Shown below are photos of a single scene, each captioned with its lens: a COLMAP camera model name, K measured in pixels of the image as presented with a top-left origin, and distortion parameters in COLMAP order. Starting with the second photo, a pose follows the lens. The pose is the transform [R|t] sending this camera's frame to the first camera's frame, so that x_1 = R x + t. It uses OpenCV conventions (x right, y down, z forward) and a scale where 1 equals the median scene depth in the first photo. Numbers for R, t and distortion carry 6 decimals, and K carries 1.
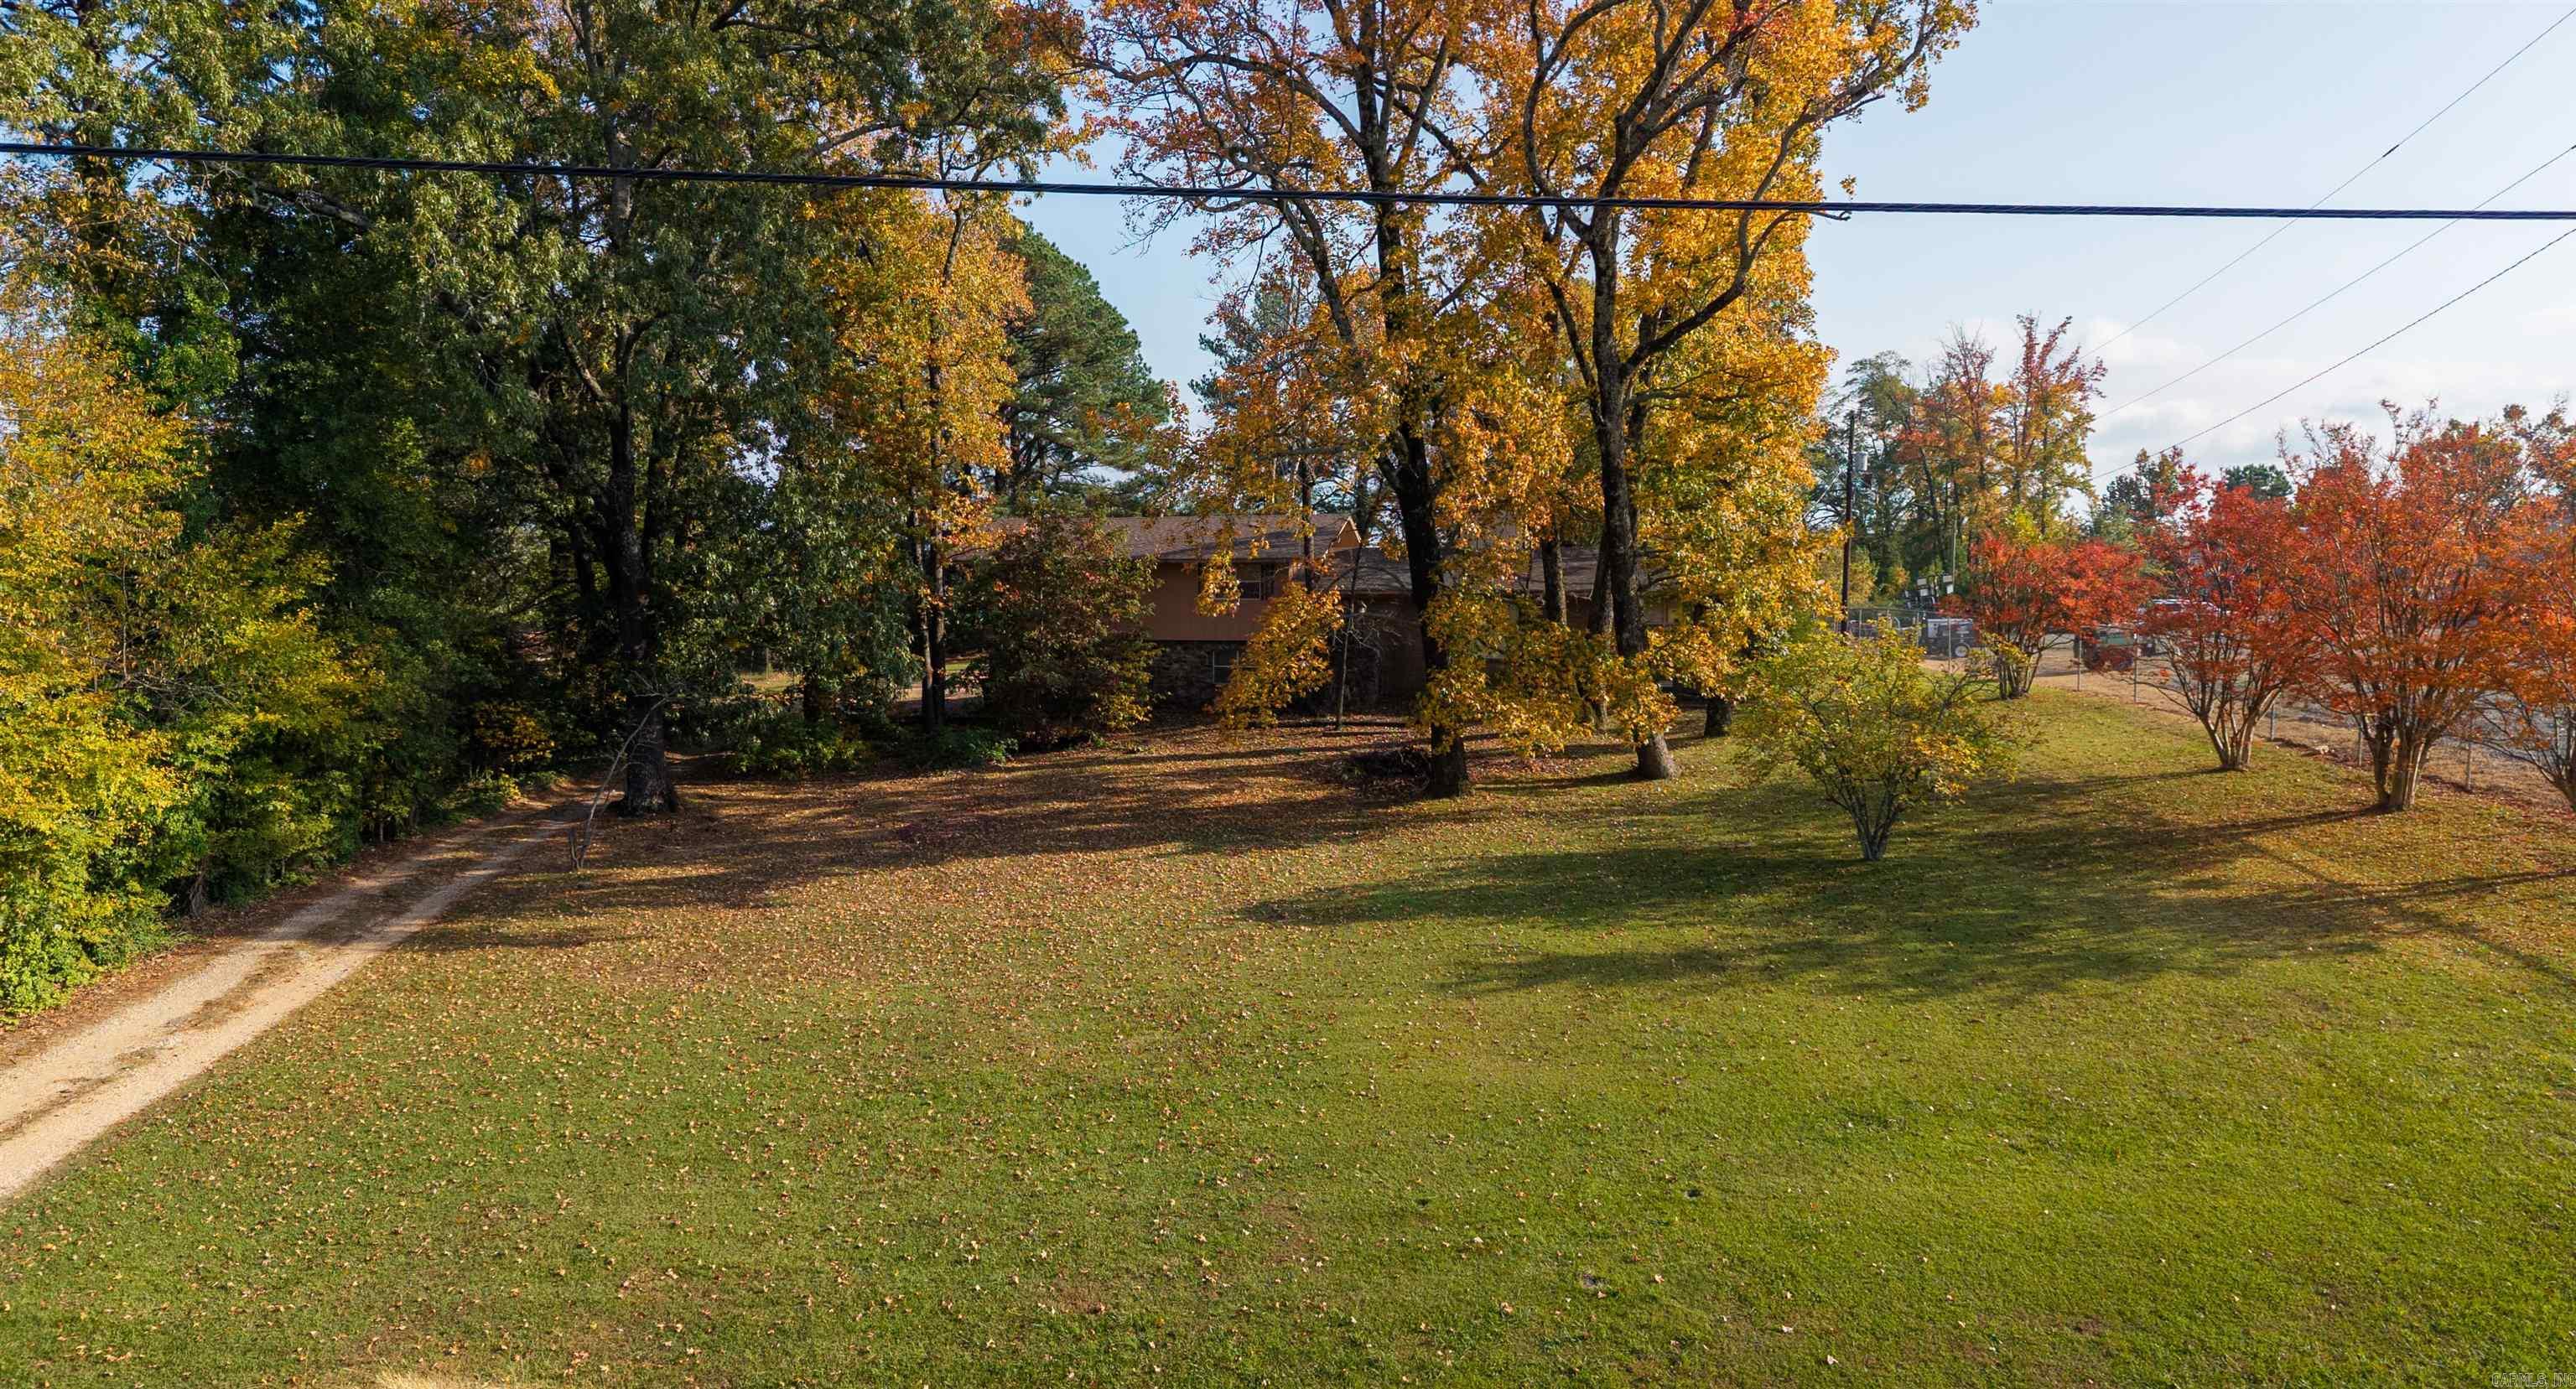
lens RADIAL K [[1738.5, 0, 1119.3], [0, 1738.5, 634.4], [0, 0, 1]] dist [-0.009022, 0.000573]
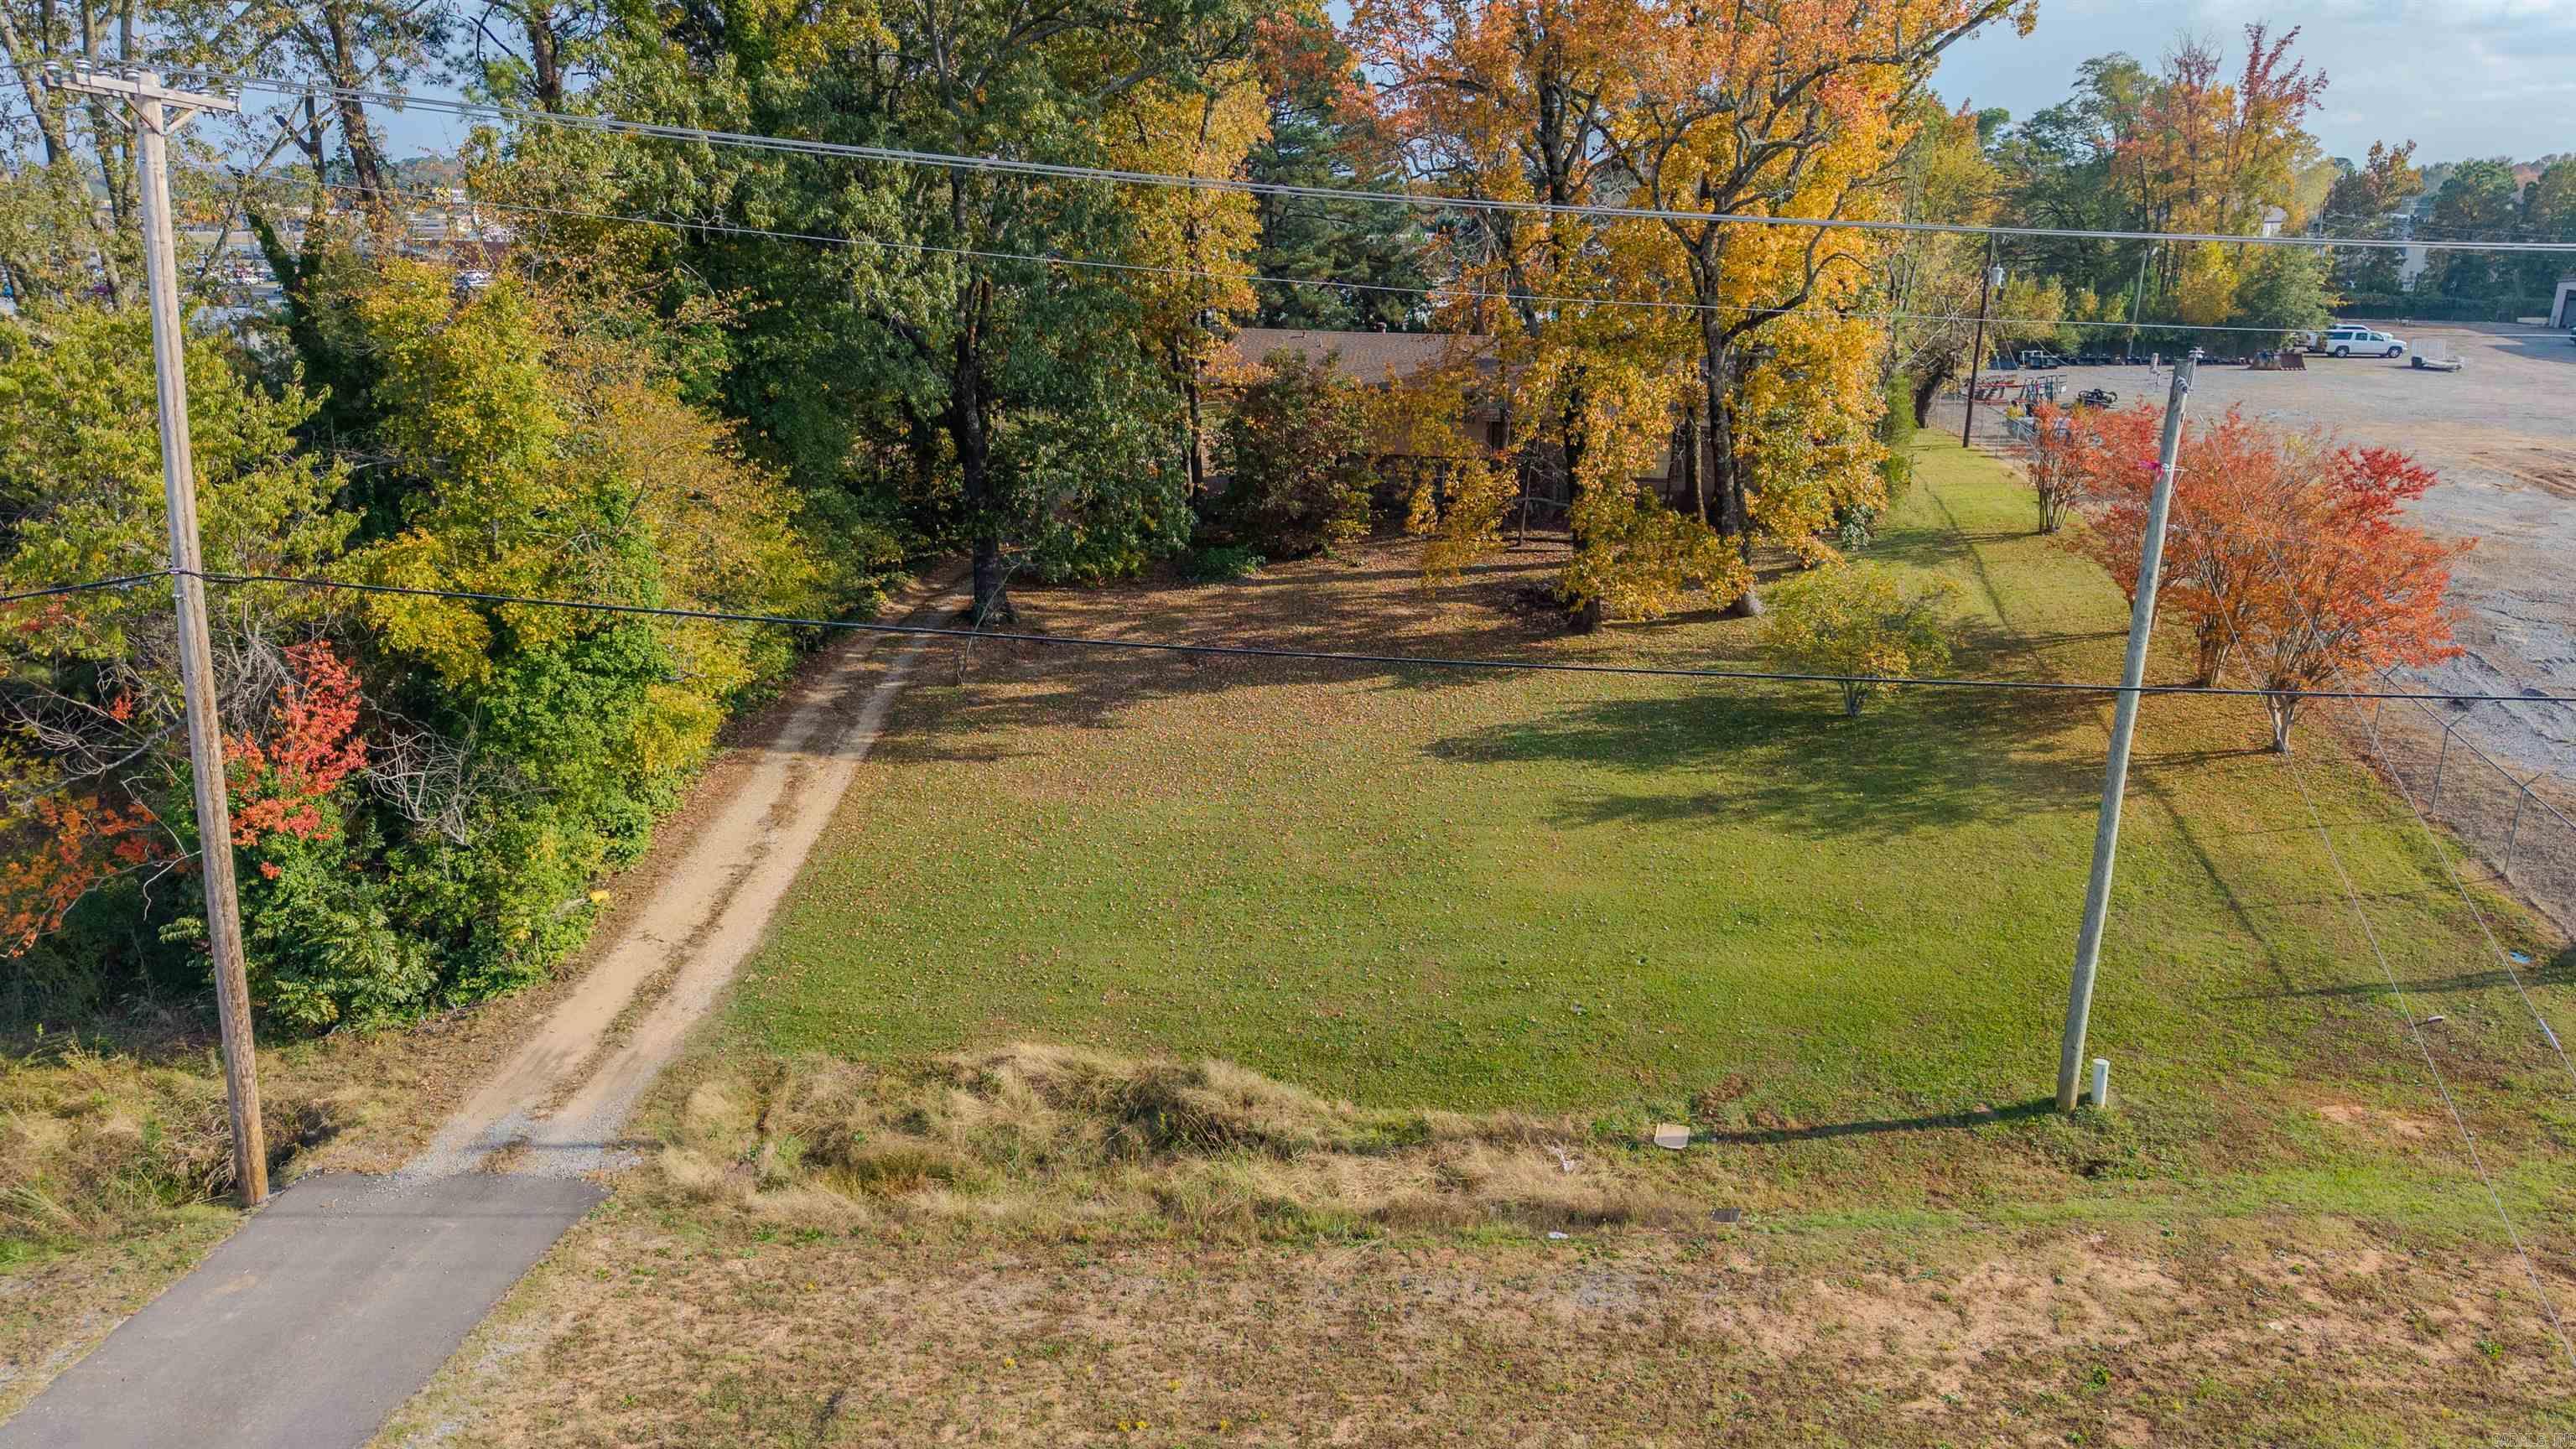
lens RADIAL K [[1663.1, 0, 1285.0], [0, 1663.1, 724.0], [0, 0, 1]] dist [-0.038889, -0.004511]
pose [[0.999448, 0.011025, -0.031349, -0.007229], [-0.003350, 0.971983, 0.235026, -0.163179], [0.033061, -0.234791, 0.971483, -0.333568]]
